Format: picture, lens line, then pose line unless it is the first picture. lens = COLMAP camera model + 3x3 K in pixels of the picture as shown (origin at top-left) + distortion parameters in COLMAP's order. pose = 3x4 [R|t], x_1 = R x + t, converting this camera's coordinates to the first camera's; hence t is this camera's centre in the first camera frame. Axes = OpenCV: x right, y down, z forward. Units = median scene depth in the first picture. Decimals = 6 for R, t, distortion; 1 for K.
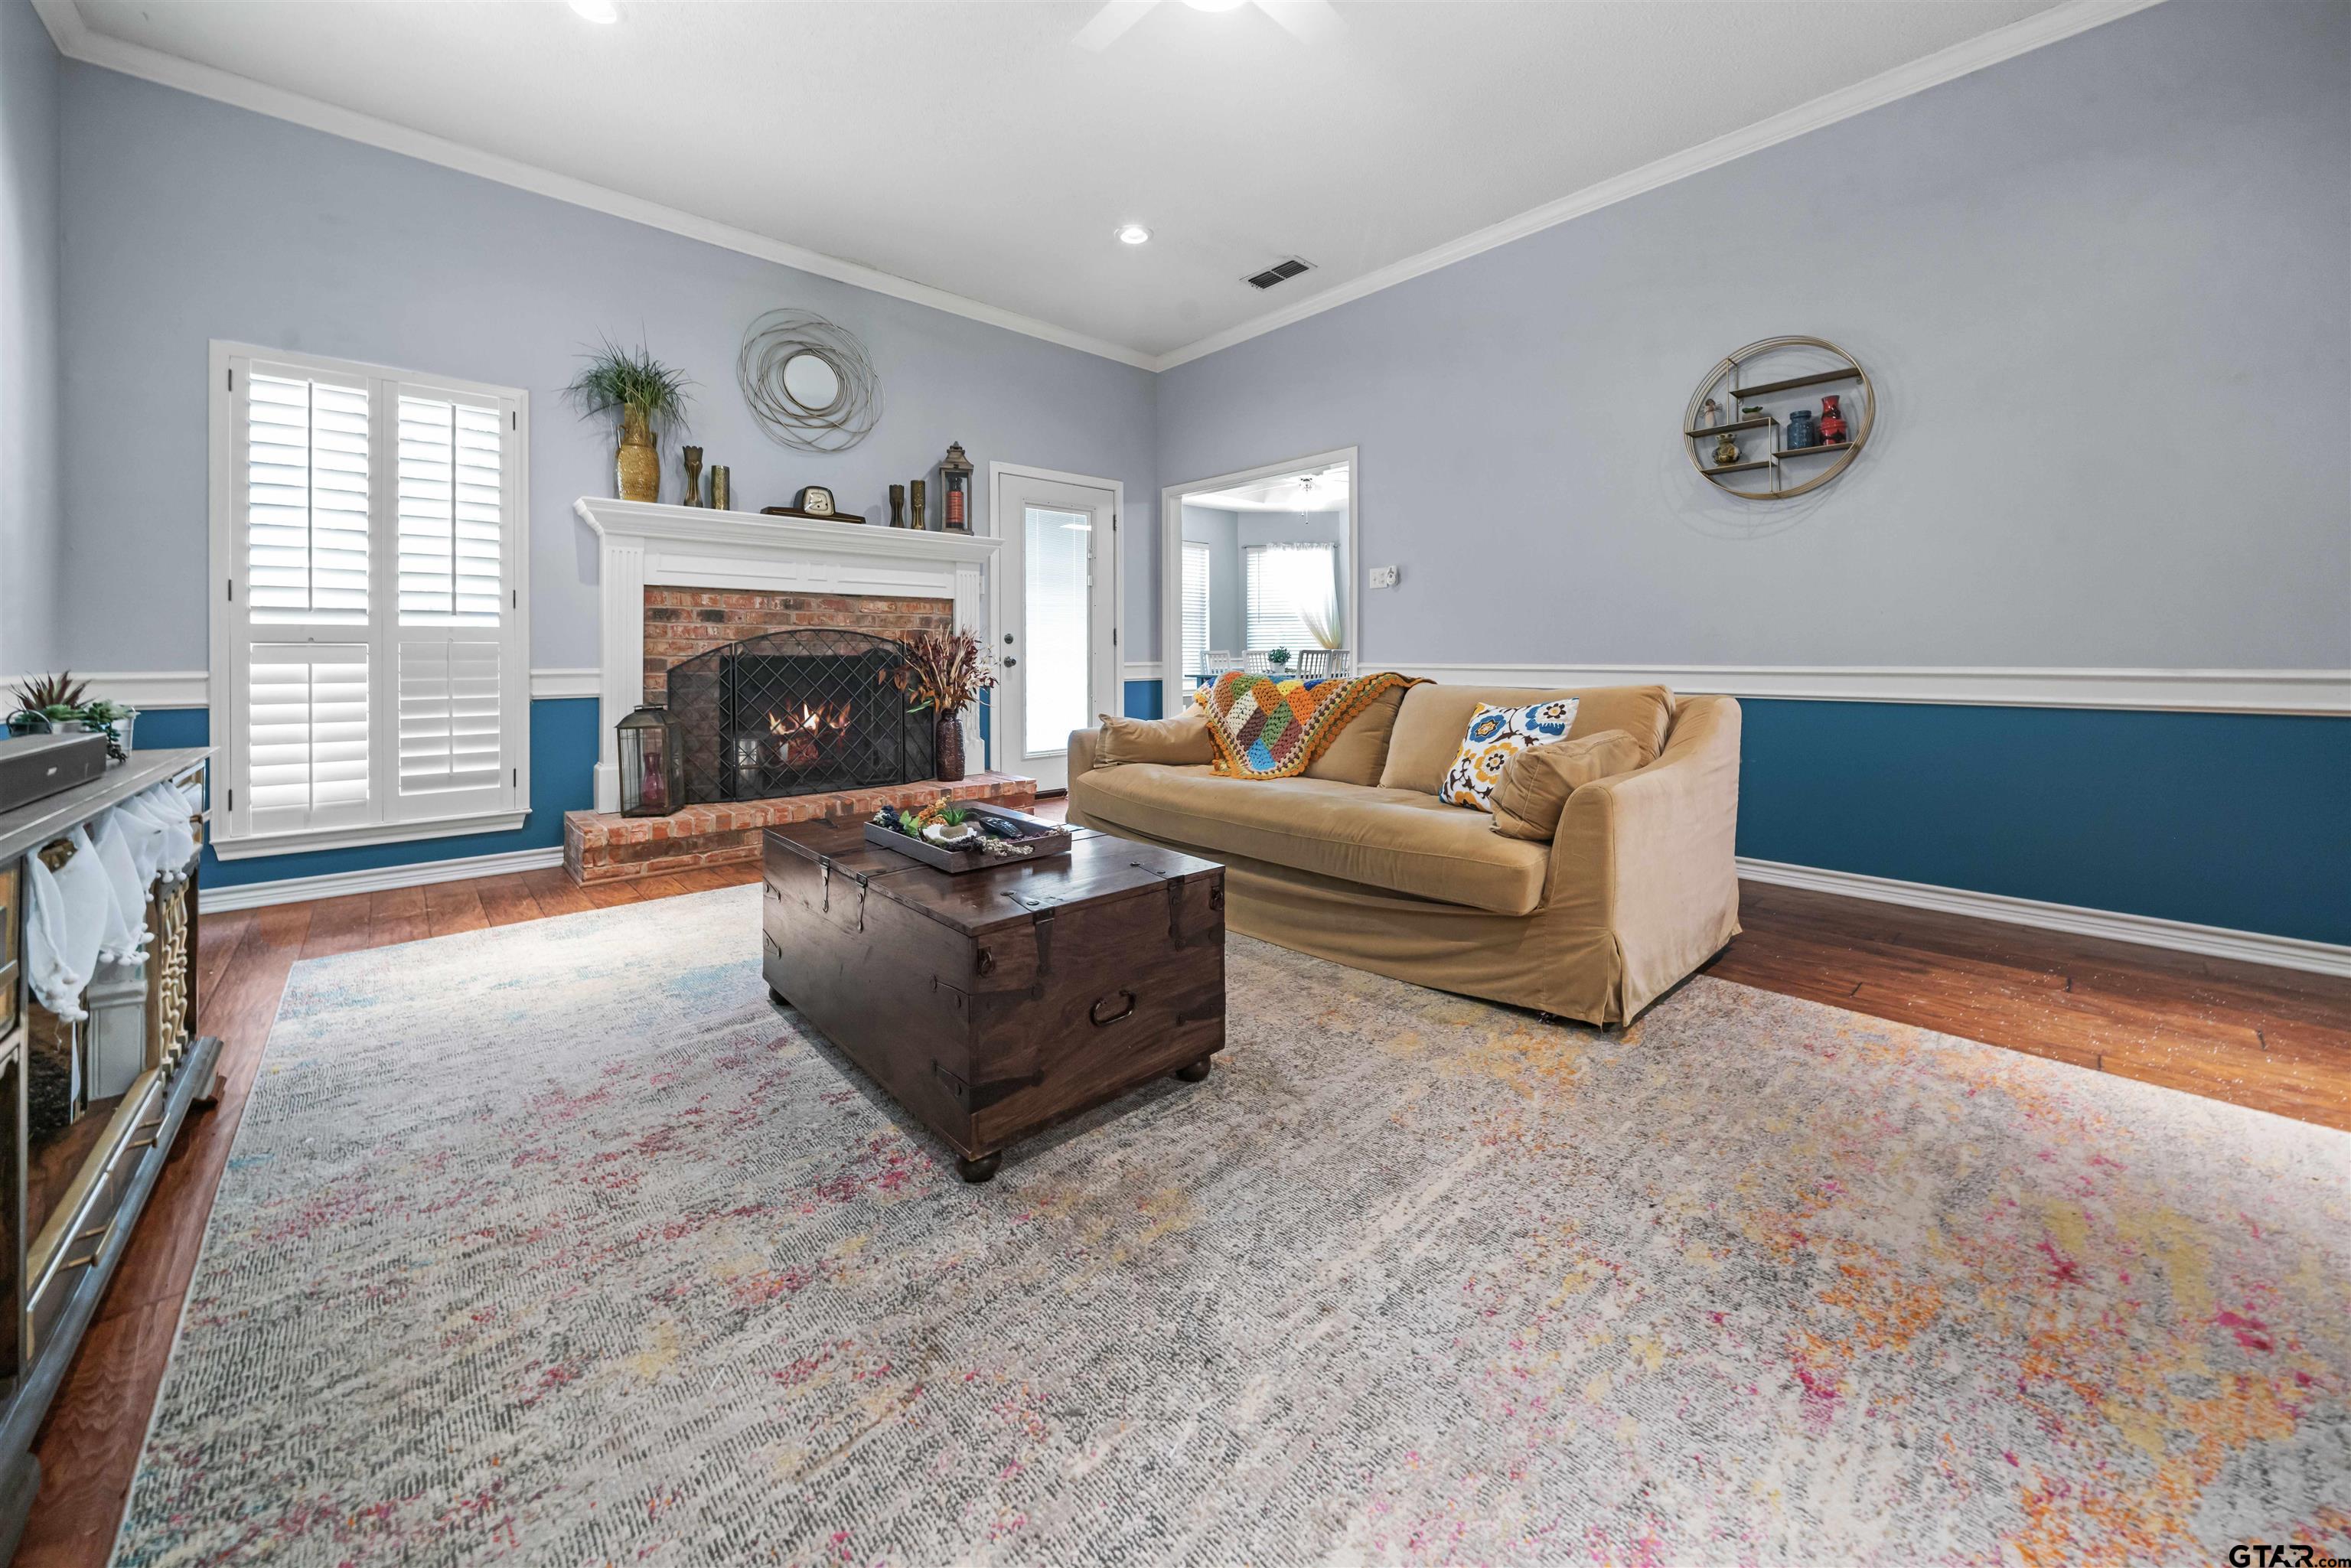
lens RADIAL K [[839.6, 0, 1147.6], [0, 839.6, 727.5], [0, 0, 1]] dist [-0.006621, 0.000592]
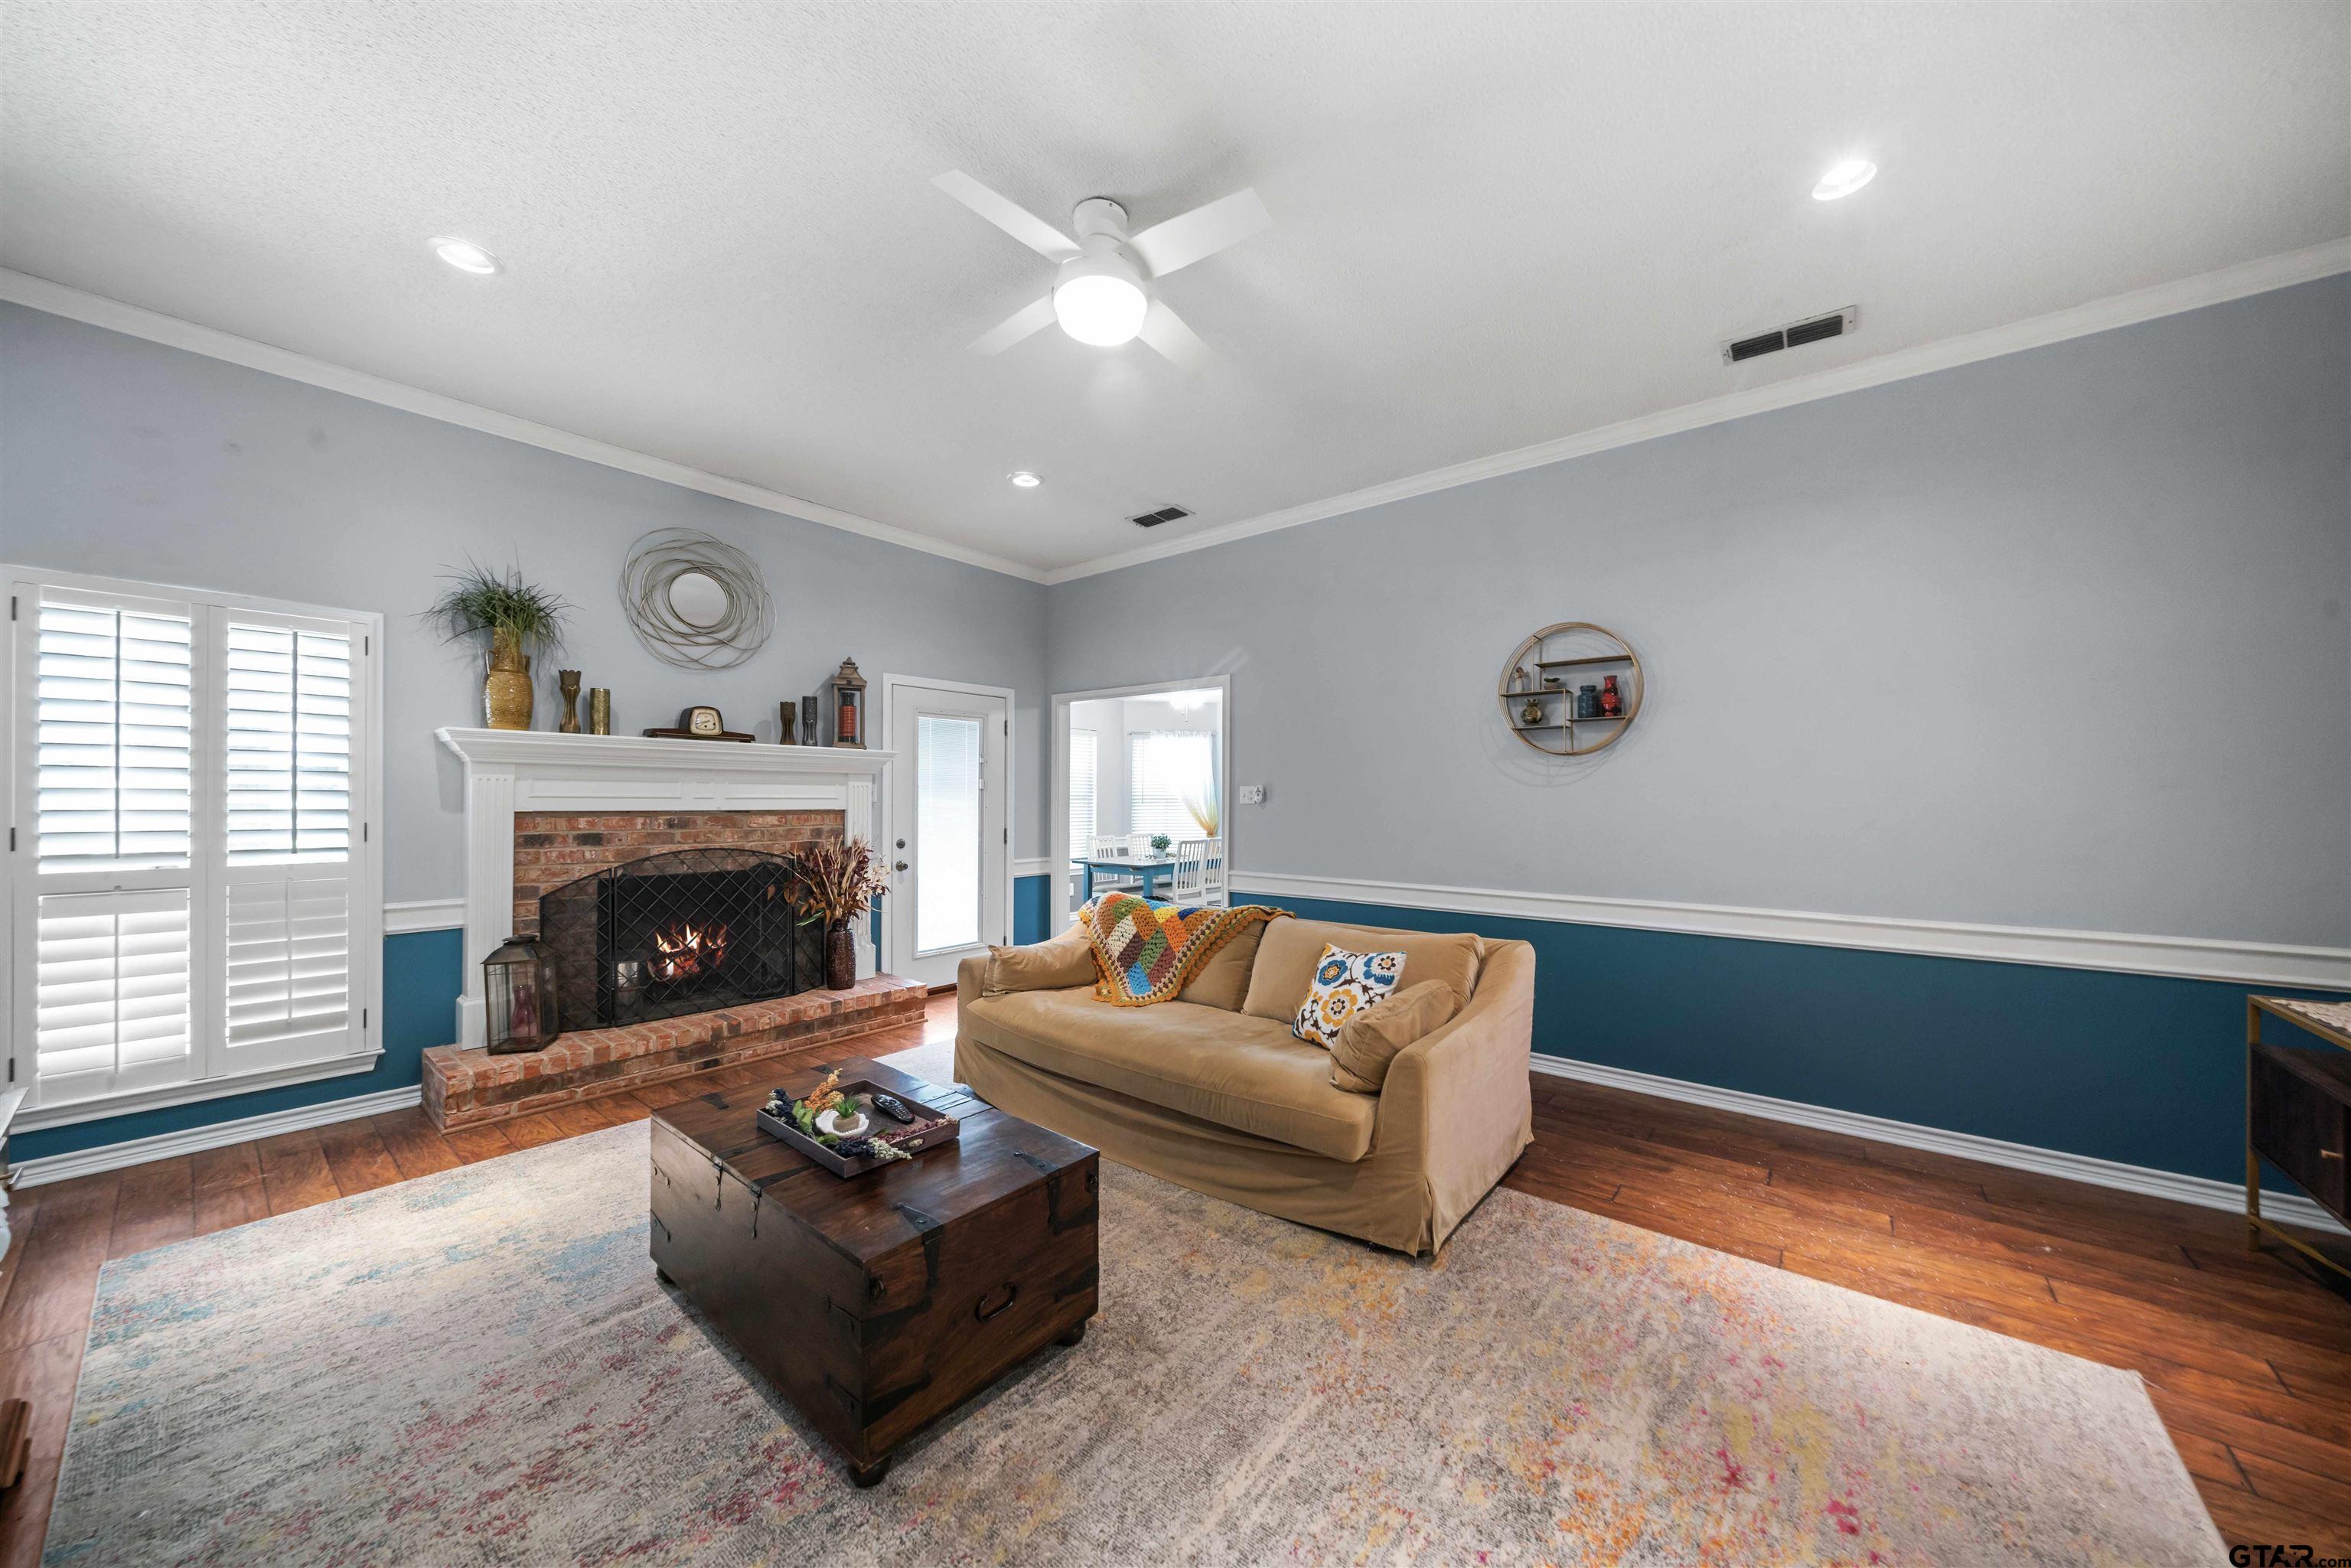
lens RADIAL K [[828.6, 0, 1173.1], [0, 828.6, 778.2], [0, 0, 1]] dist [-0.007869, 0.001154]
pose [[0.987892, 0.007553, 0.154957, 0.012834], [-0.007475, 0.999971, -0.001086, -0.298775], [-0.154961, -0.000085, 0.987921, -0.099568]]
